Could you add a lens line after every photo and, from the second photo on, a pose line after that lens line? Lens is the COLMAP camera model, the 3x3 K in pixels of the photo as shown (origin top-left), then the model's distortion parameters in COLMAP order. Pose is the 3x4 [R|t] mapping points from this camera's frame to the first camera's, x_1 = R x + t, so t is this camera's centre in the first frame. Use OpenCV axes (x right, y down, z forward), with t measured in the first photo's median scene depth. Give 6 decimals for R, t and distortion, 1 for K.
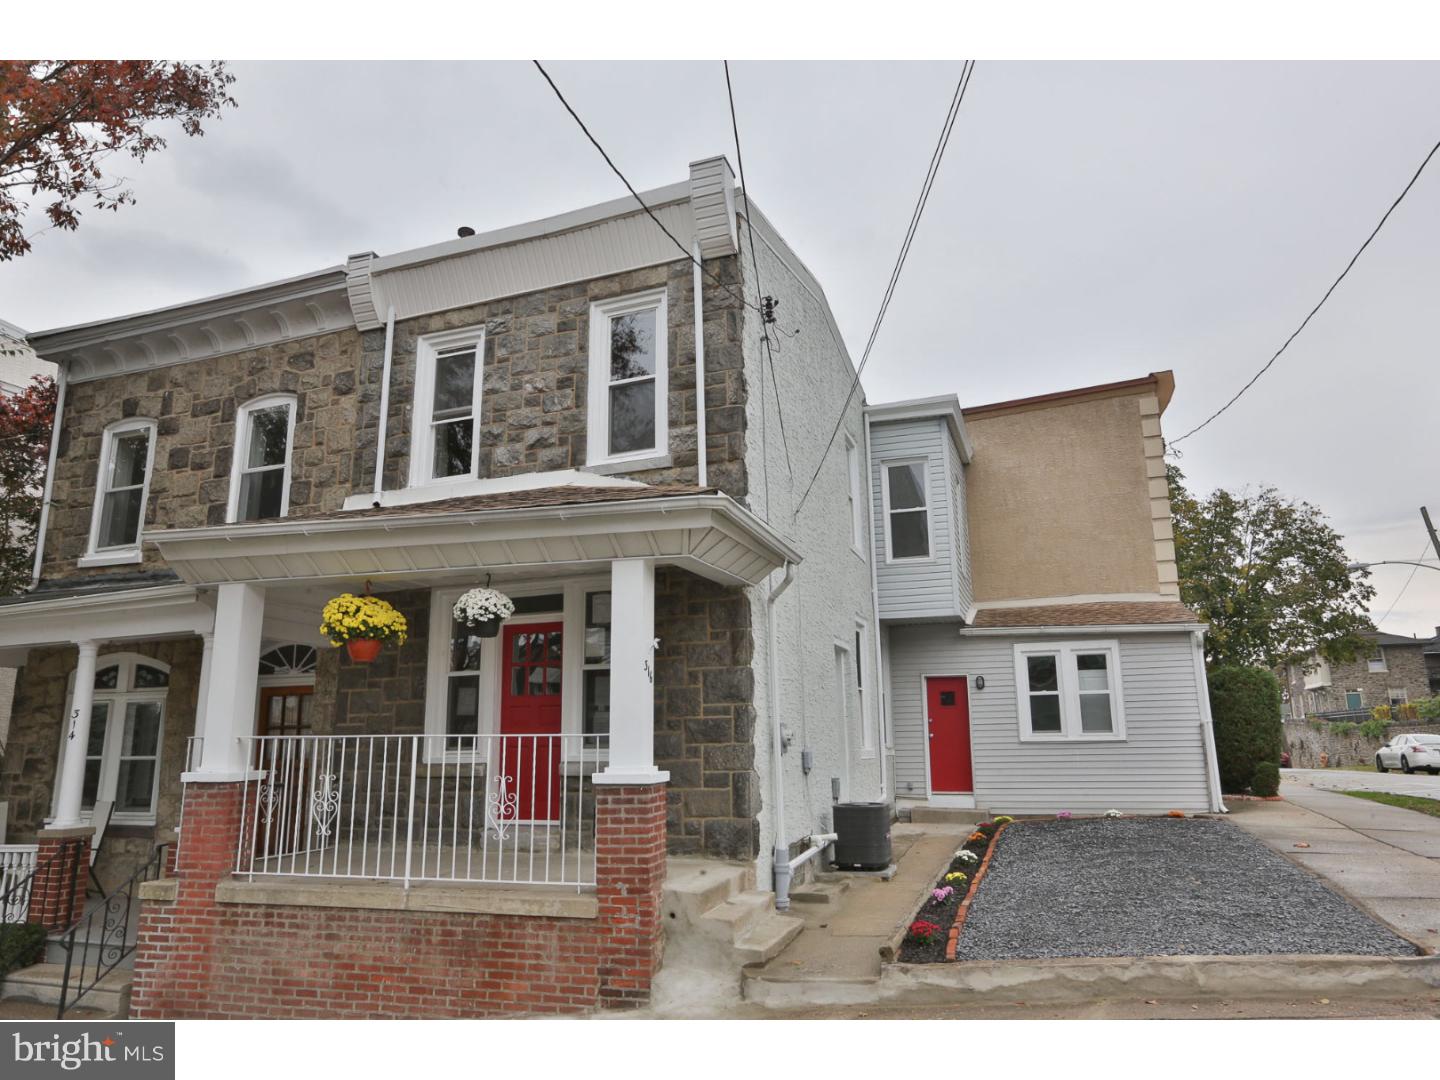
lens RADIAL K [[877.7, 0, 720.0], [0, 877.7, 540.0], [0, 0, 1]] dist [-0.032306, 0.032825]
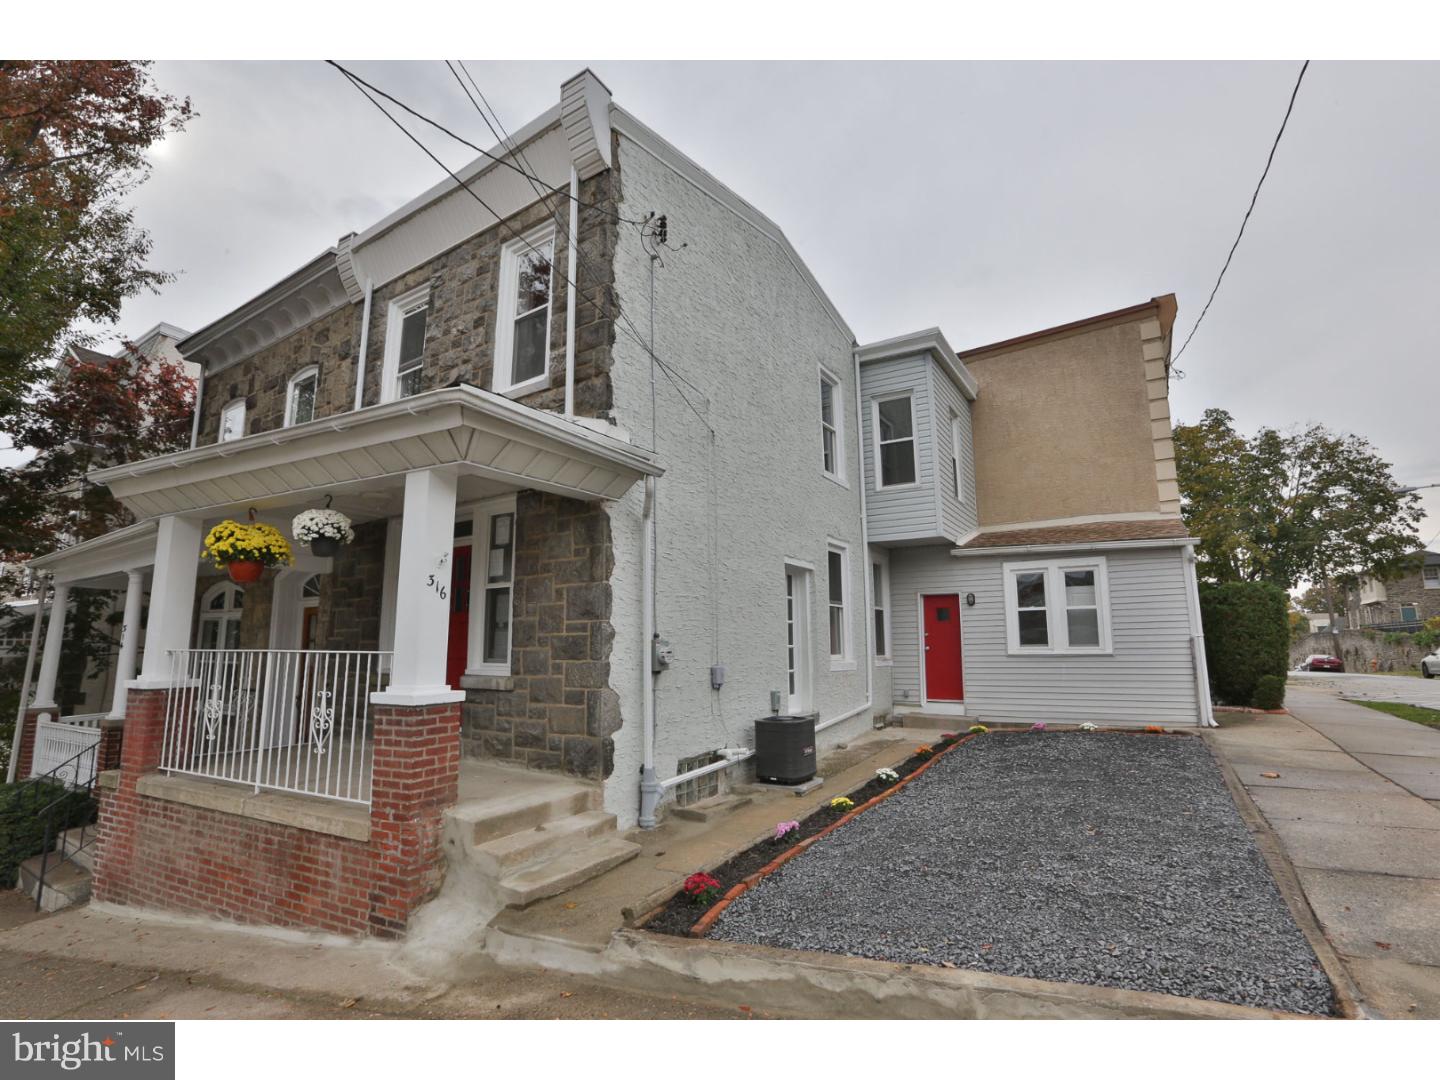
lens RADIAL K [[645.5, 0, 732.5], [0, 645.5, 535.1], [0, 0, 1]] dist [-0.041721, 0.012154]
pose [[0.979203, -0.029429, -0.200735, 0.269511], [0.040241, 0.997938, 0.049996, 0.052044], [0.198850, -0.057034, 0.978369, 0.280794]]
